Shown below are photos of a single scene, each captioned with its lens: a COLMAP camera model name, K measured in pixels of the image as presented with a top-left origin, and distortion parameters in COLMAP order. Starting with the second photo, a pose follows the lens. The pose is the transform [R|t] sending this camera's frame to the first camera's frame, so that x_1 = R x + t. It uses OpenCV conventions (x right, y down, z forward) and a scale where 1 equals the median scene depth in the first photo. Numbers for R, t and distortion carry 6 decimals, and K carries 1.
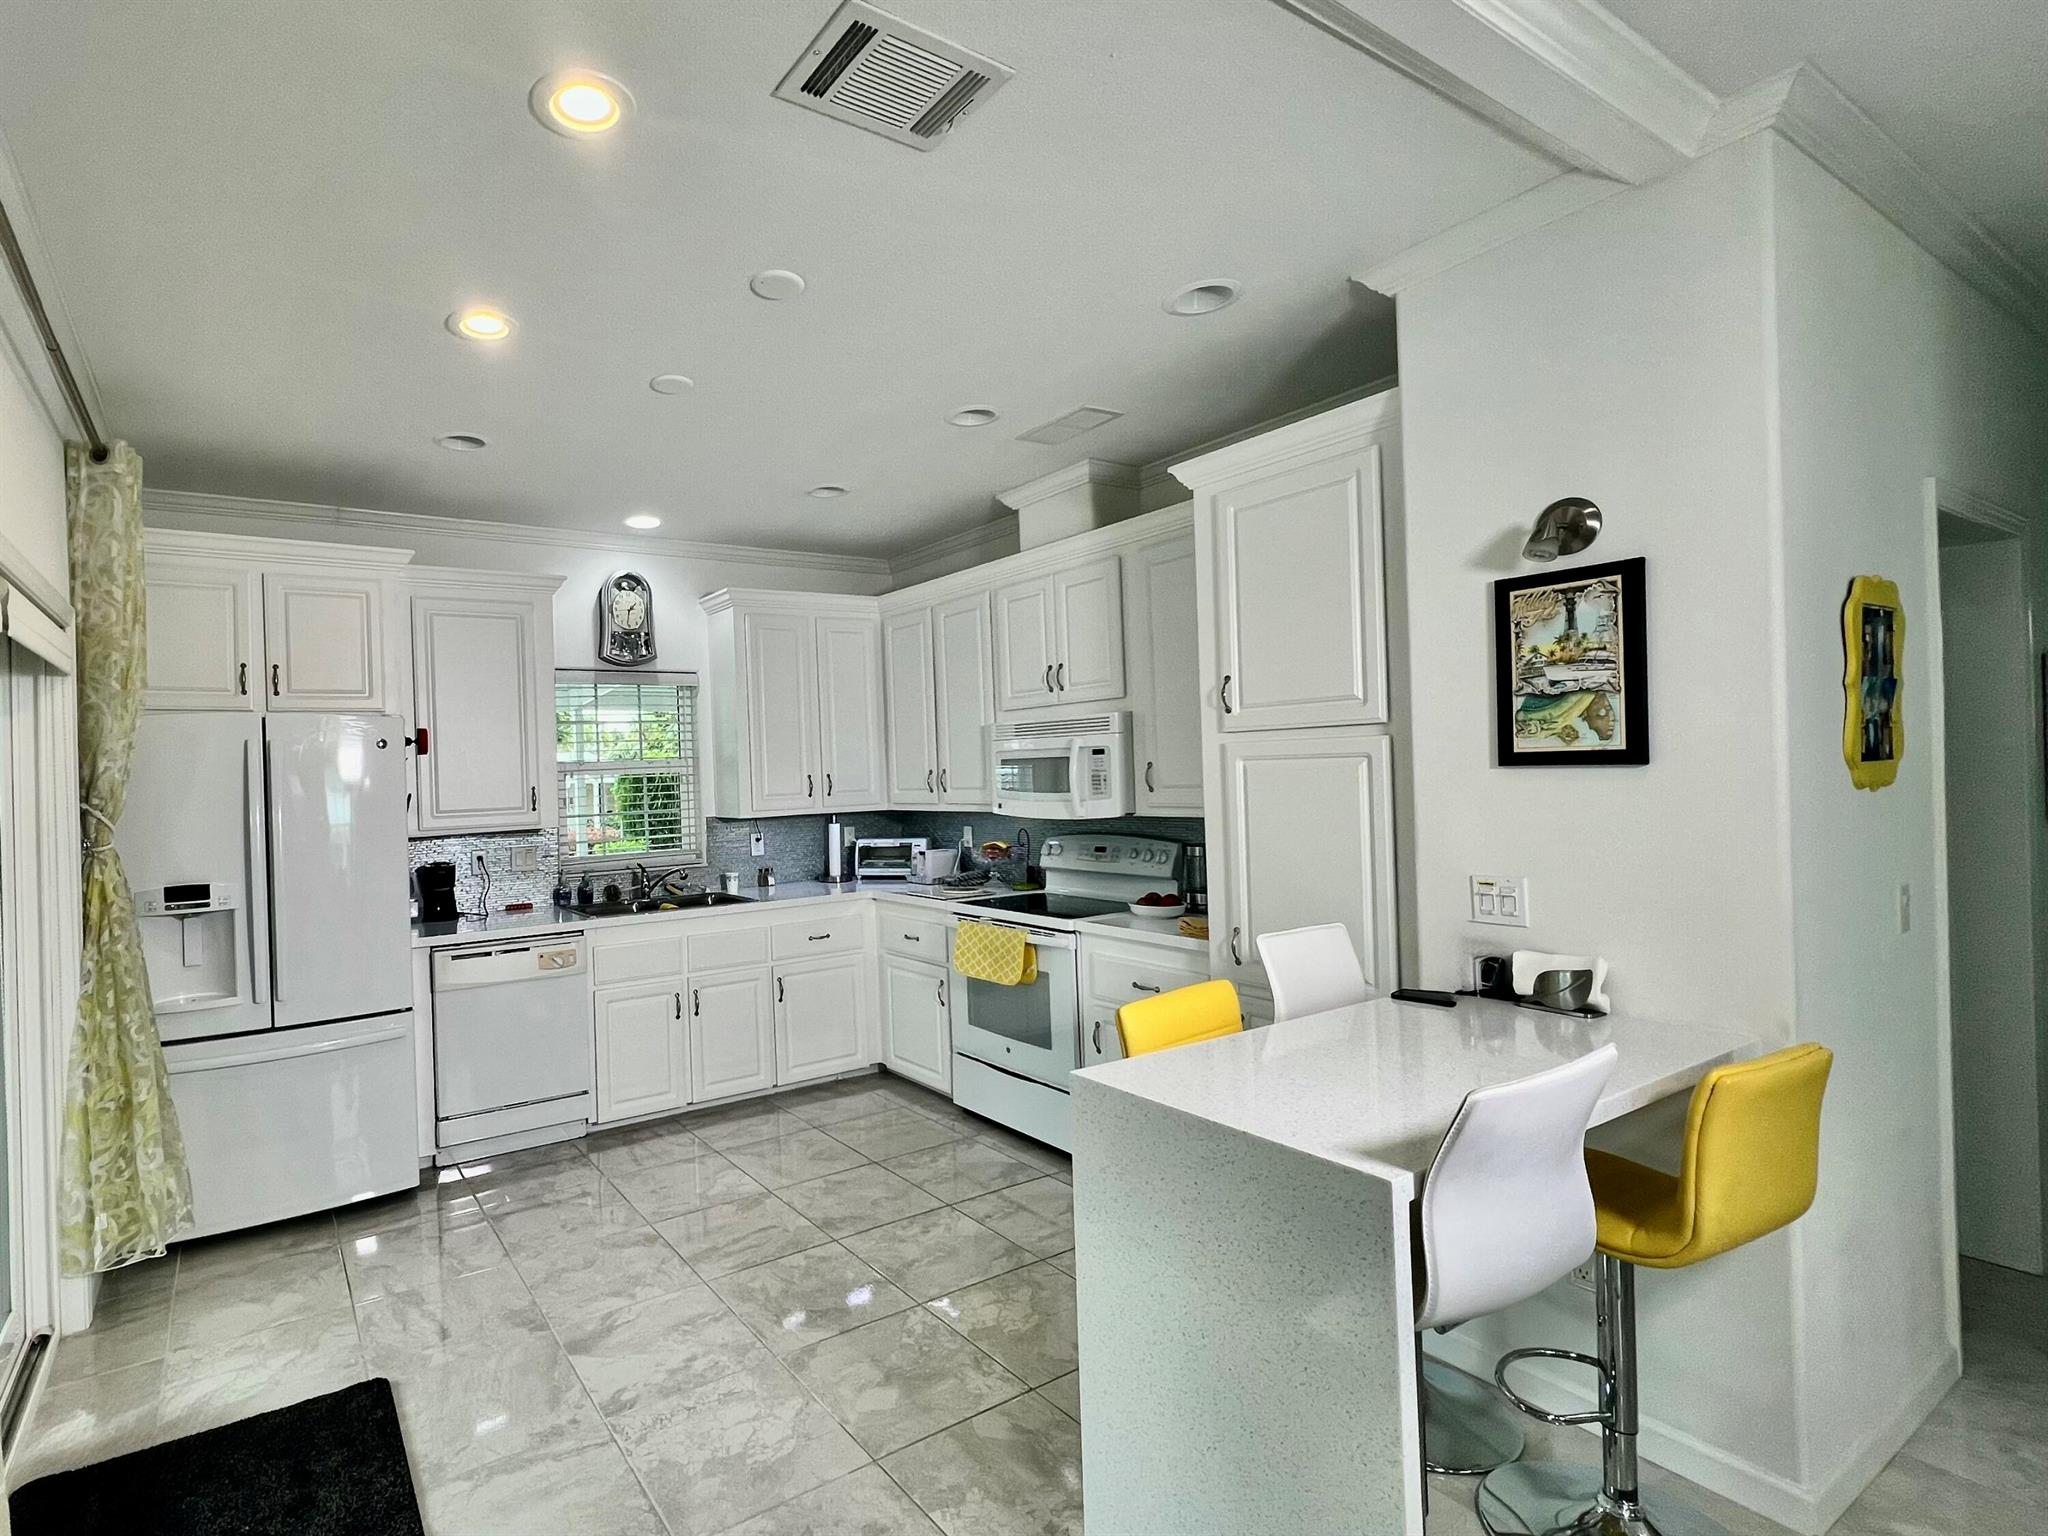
lens RADIAL K [[980.7, 0, 811.2], [0, 980.7, 770.7], [0, 0, 1]] dist [0.000210, 0.000528]
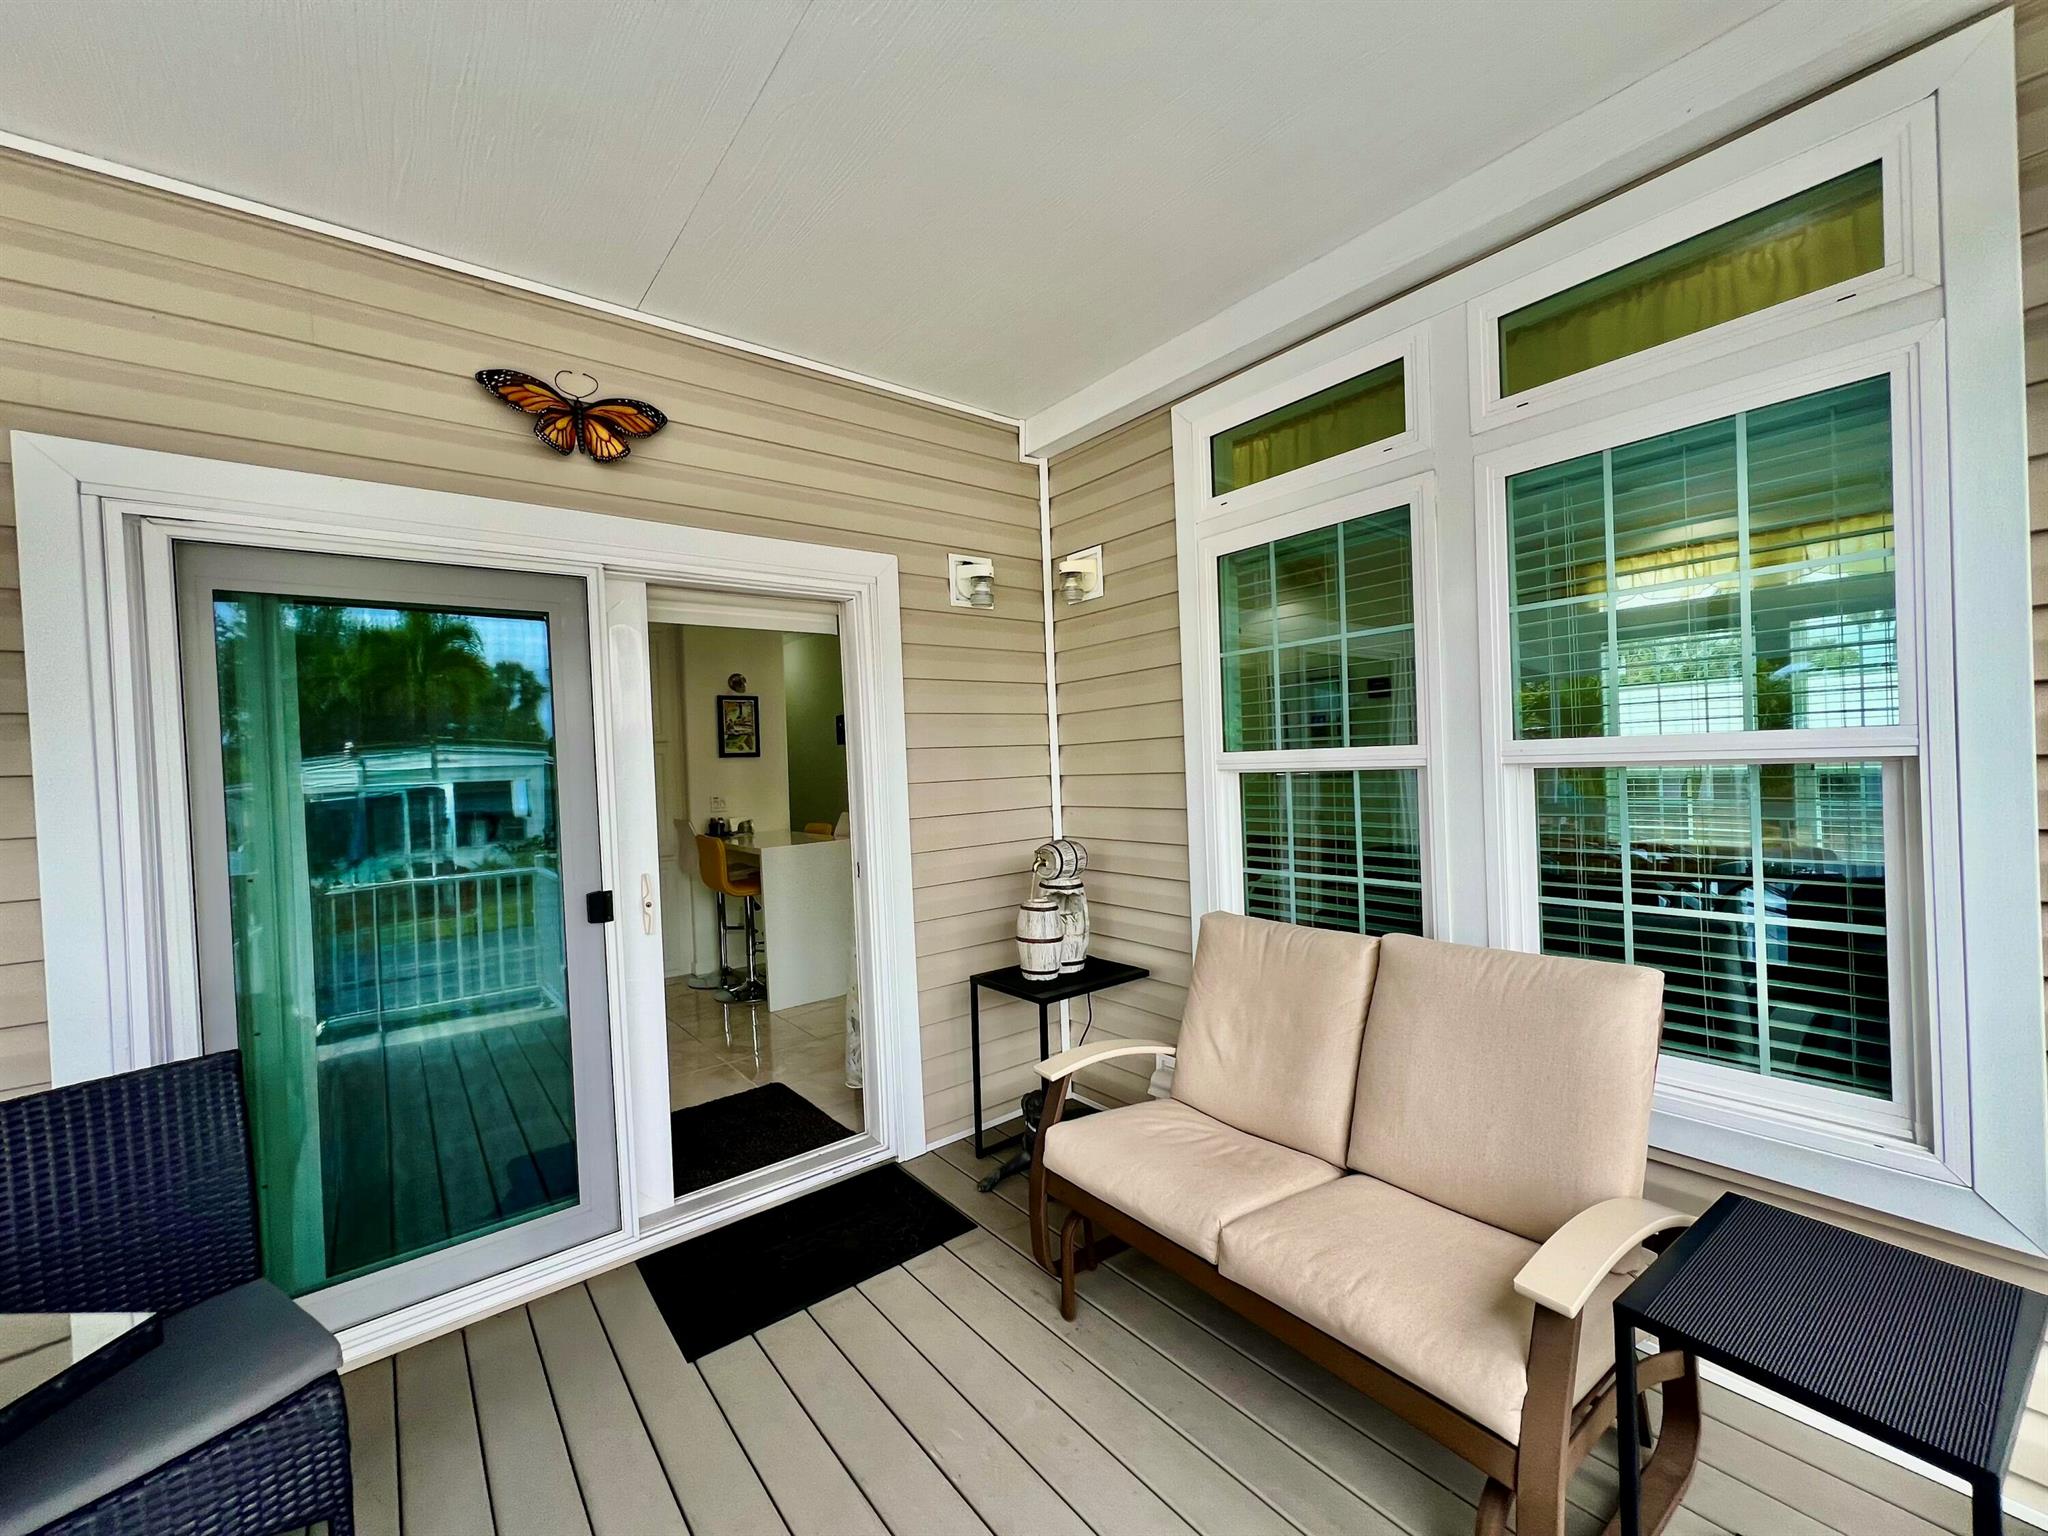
lens RADIAL K [[815.8, 0, 1019.5], [0, 815.8, 766.8], [0, 0, 1]] dist [-0.000448, 0.000369]
pose [[-0.142366, 0.026742, 0.989453, -1.181811], [0.040640, 0.998950, -0.021151, 0.069873], [-0.988979, 0.037200, -0.143303, 0.290067]]
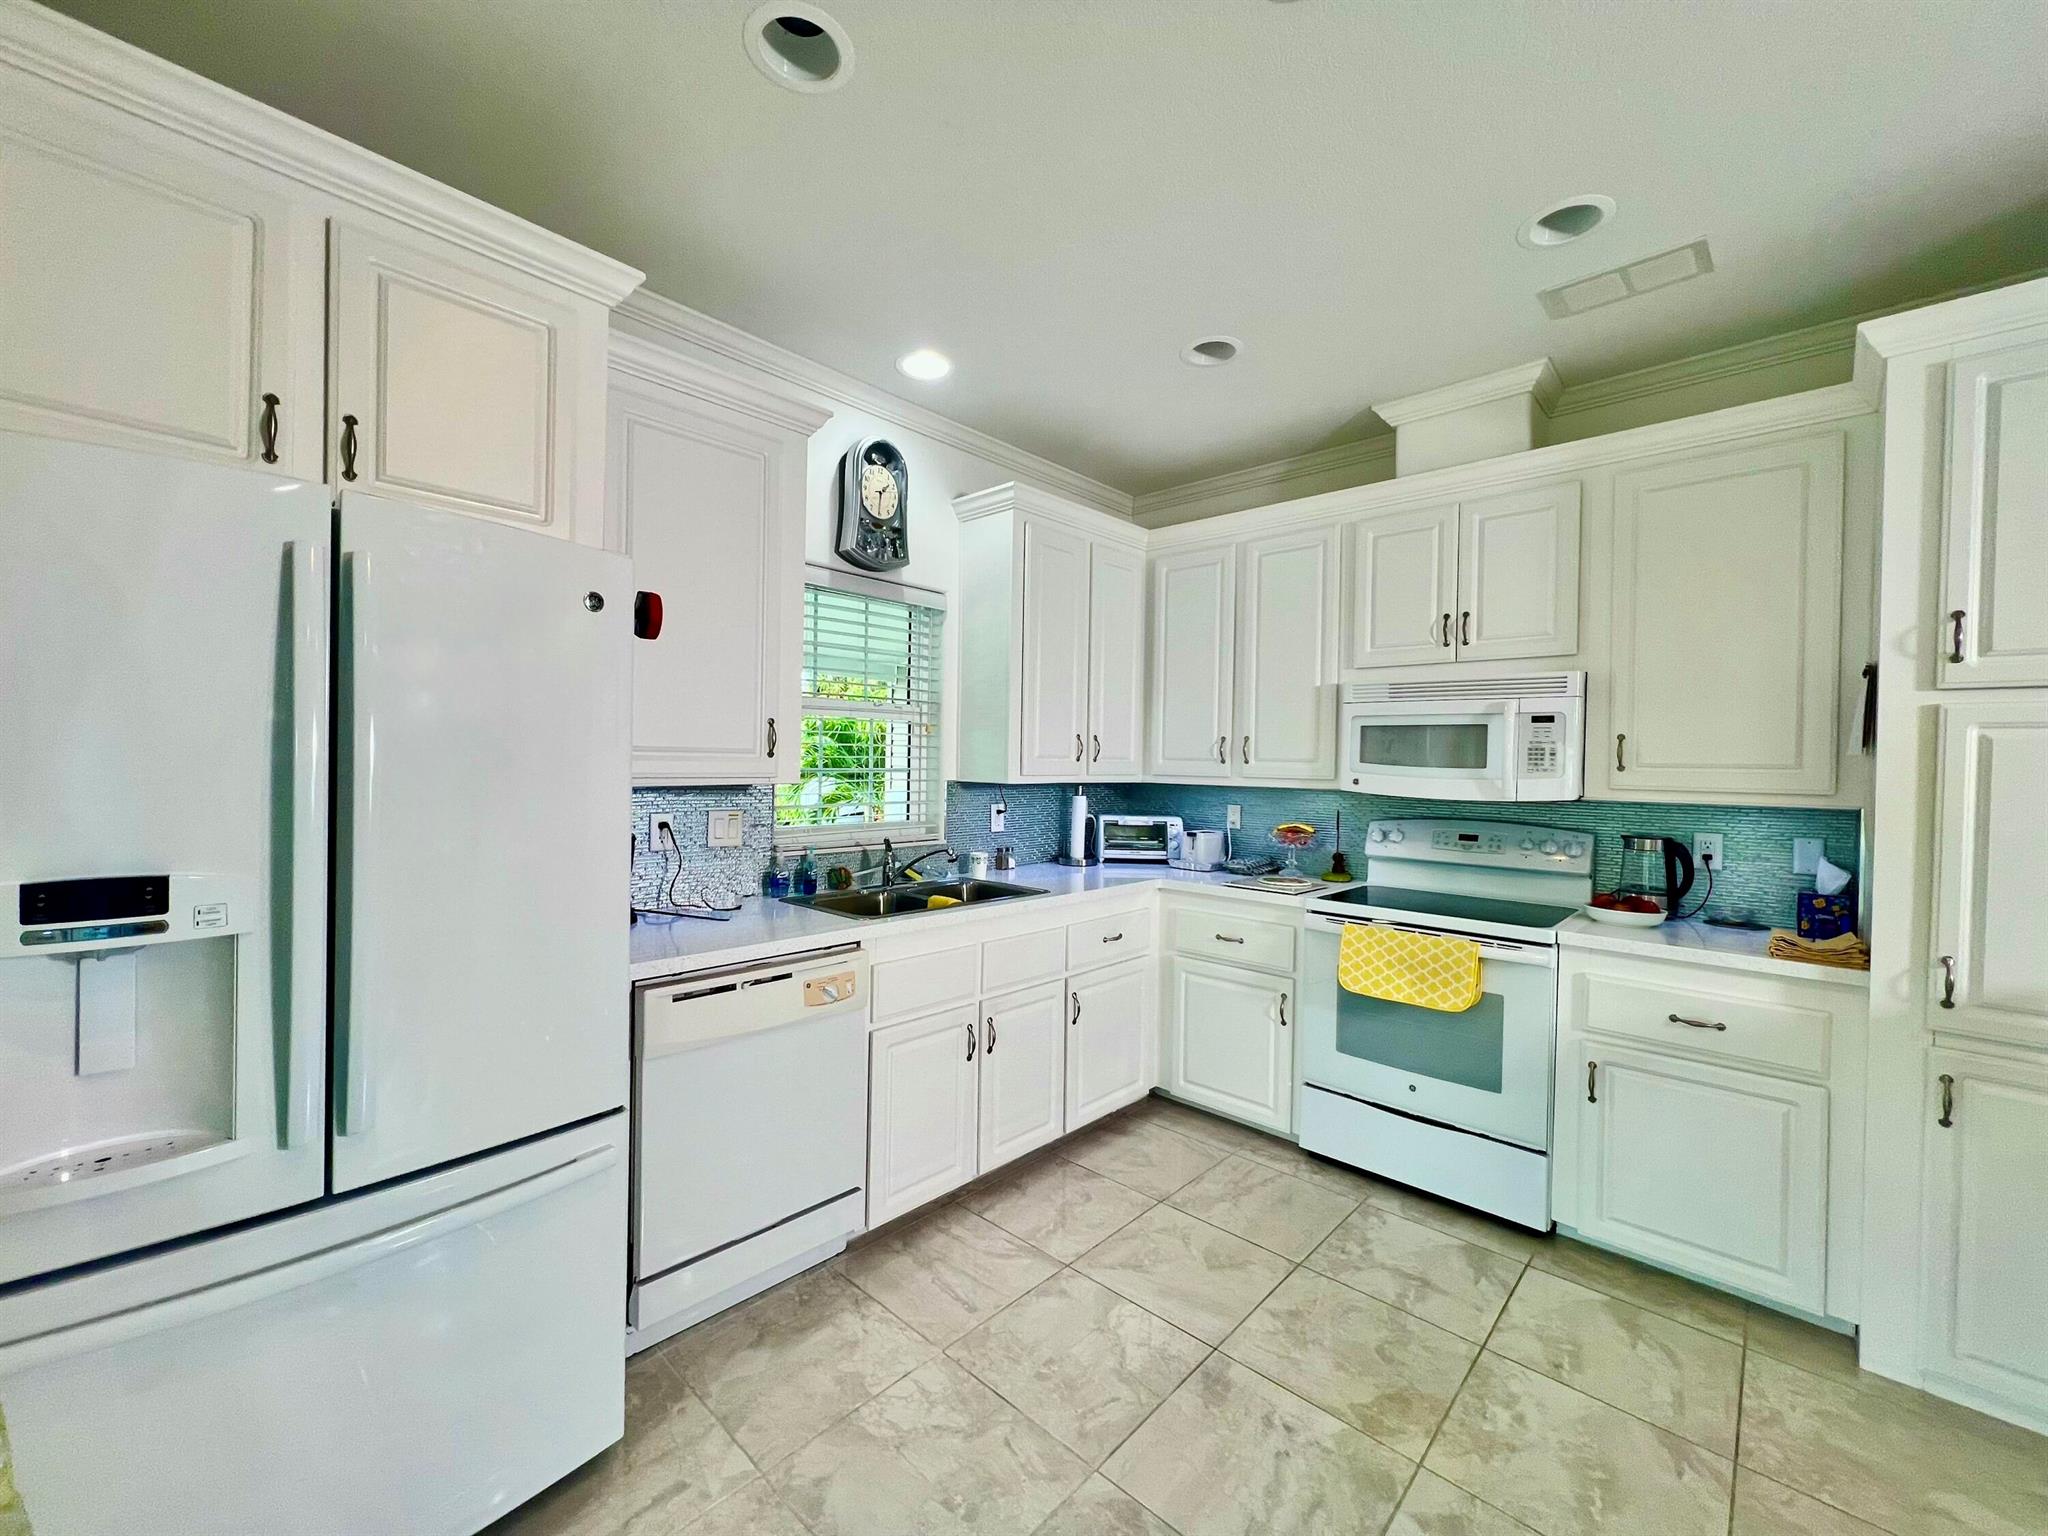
lens RADIAL K [[815.8, 0, 1025.0], [0, 815.8, 770.2], [0, 0, 1]] dist [-0.000448, 0.000369]
pose [[0.955933, 0.049721, 0.289345, -0.335386], [-0.053950, 0.998521, 0.006654, 0.044921], [-0.288586, -0.021971, 0.957202, 0.515240]]
